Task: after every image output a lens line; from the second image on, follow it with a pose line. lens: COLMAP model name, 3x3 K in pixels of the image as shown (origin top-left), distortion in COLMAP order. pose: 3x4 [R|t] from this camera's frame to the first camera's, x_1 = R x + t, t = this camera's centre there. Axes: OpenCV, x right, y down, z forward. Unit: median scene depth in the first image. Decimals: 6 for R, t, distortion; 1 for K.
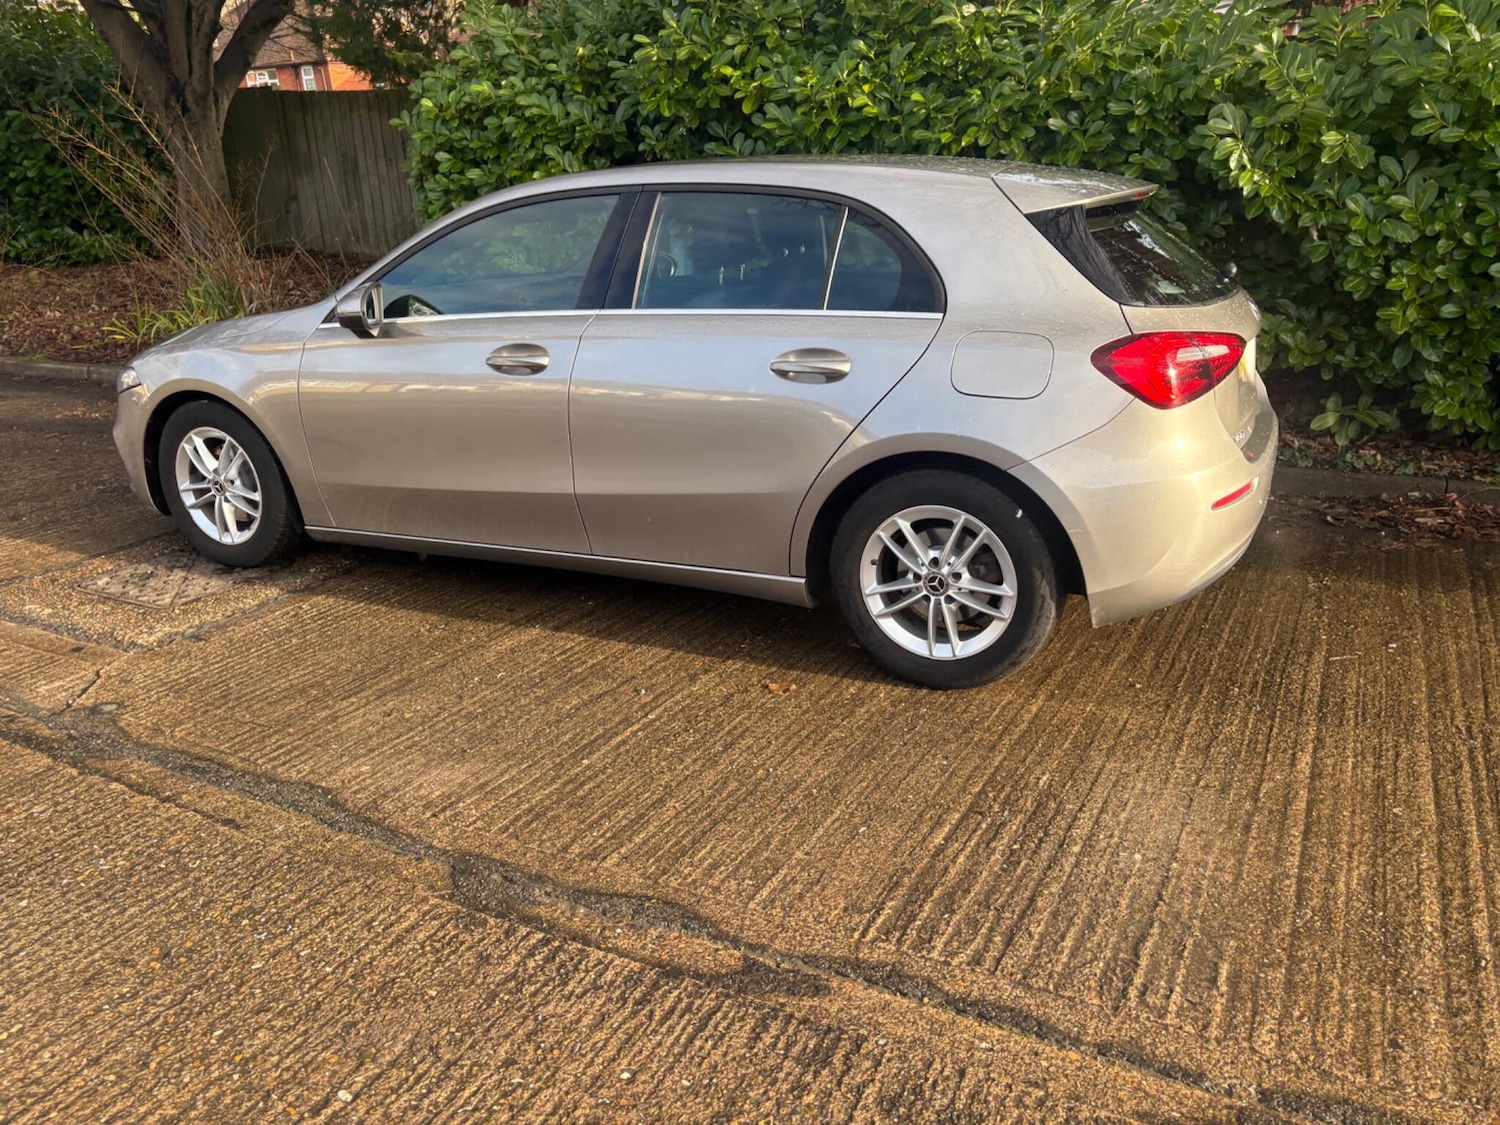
lens RADIAL K [[1105.2, 0, 758.5], [0, 1105.2, 570.6], [0, 0, 1]] dist [0.018569, -0.003543]
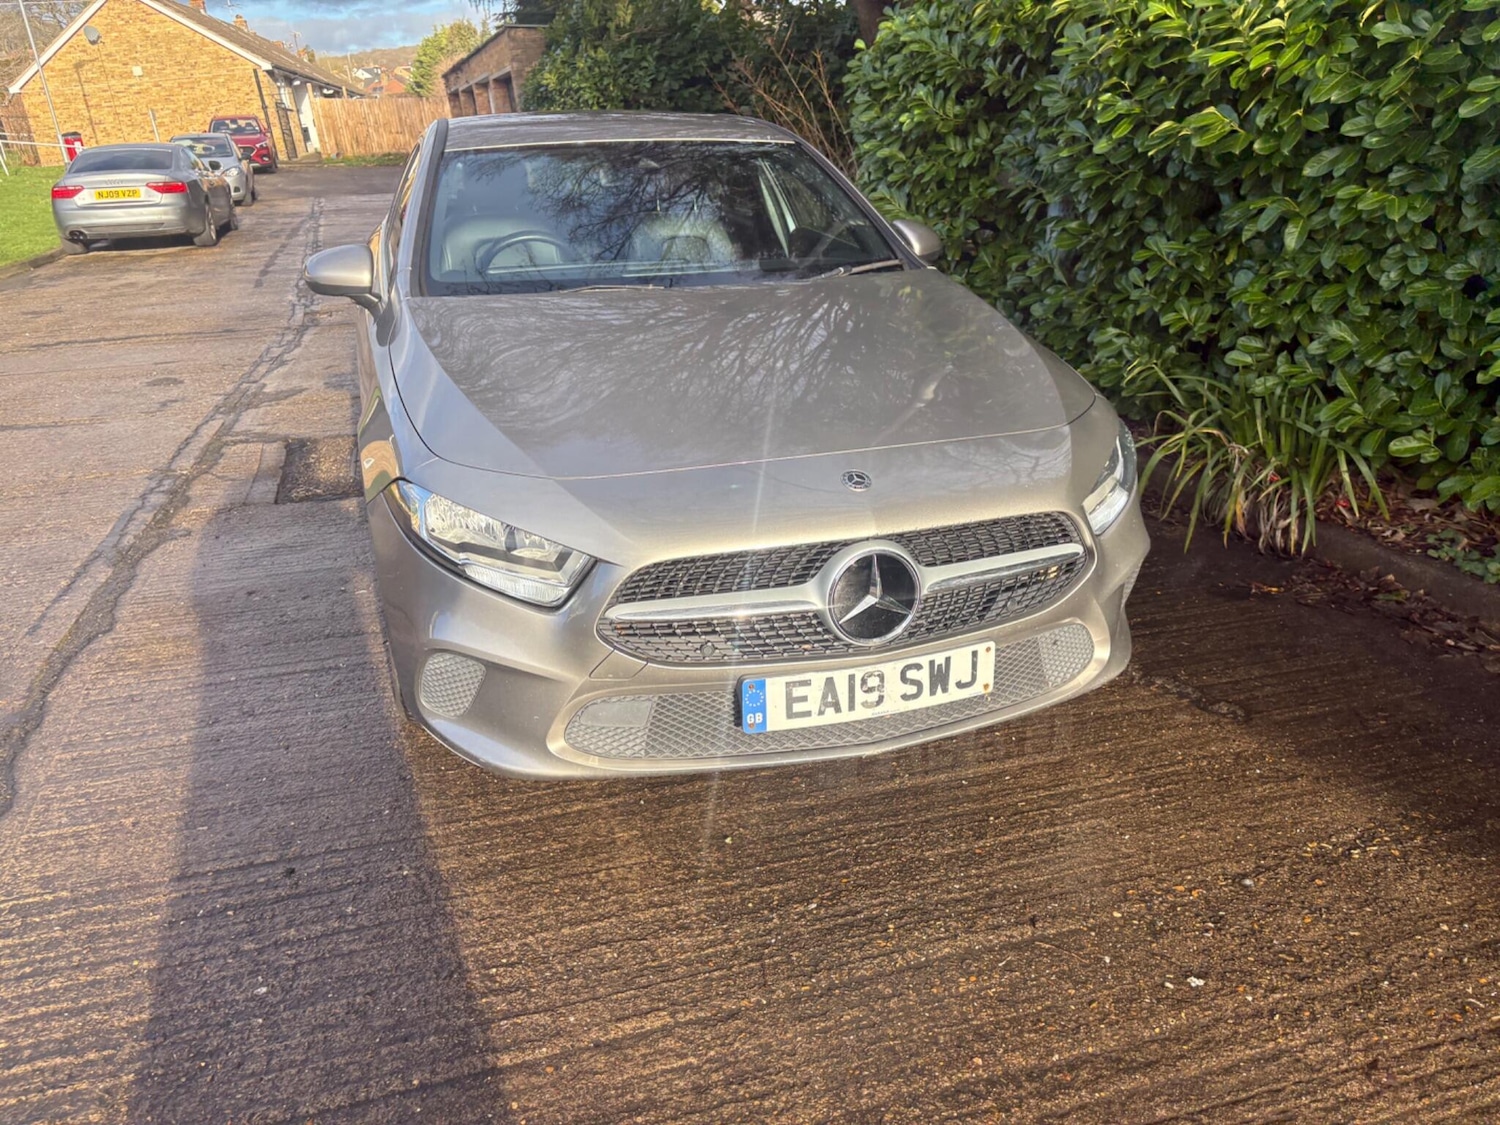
lens RADIAL K [[1108.6, 0, 749.8], [0, 1108.6, 547.6], [0, 0, 1]] dist [0.055616, -0.066614]
pose [[0.708248, 0.243557, -0.662619, 0.743886], [-0.222477, 0.967780, 0.117928, -0.160367], [0.669992, 0.063896, 0.739614, 0.435156]]
